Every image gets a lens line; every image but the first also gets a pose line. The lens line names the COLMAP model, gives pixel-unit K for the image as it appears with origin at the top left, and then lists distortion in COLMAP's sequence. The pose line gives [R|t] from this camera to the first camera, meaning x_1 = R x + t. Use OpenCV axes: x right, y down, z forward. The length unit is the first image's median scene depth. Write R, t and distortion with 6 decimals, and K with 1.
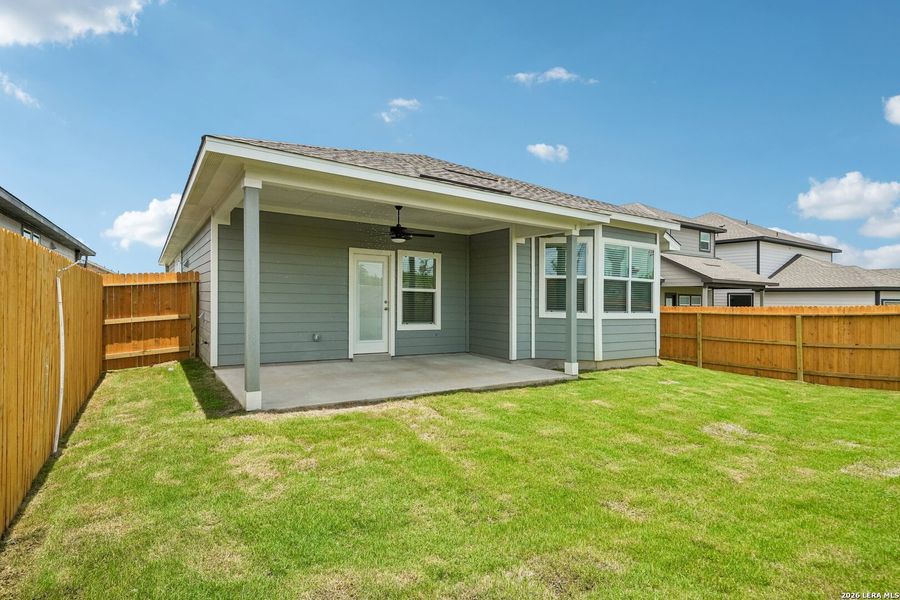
lens RADIAL K [[413.1, 0, 447.7], [0, 413.1, 301.0], [0, 0, 1]] dist [-0.000068, -0.000046]
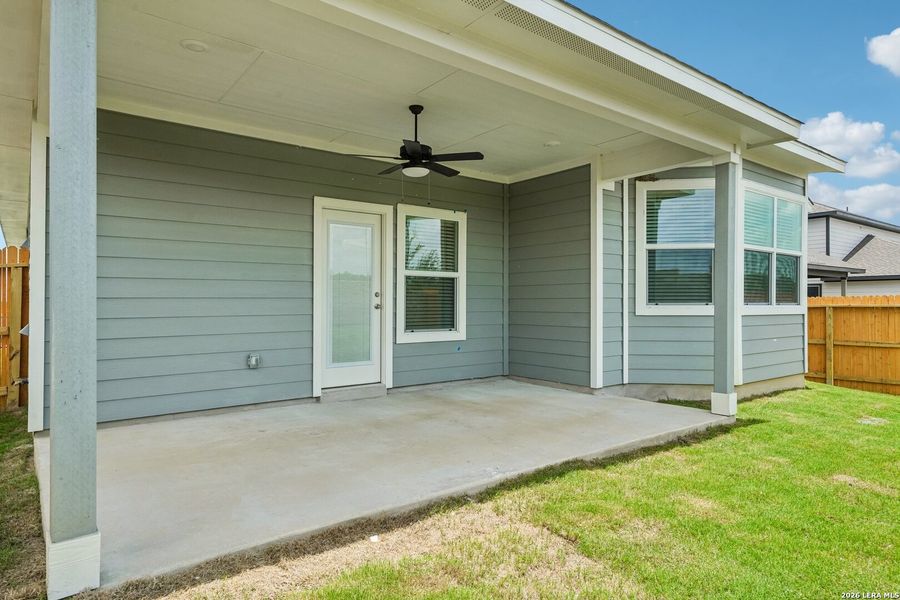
lens RADIAL K [[491.5, 0, 454.4], [0, 491.5, 296.0], [0, 0, 1]] dist [0.012834, 0.000431]
pose [[0.995744, -0.018304, 0.090330, -0.104463], [0.020112, 0.999615, -0.019141, 0.019890], [-0.089945, 0.020876, 0.995728, 0.308792]]
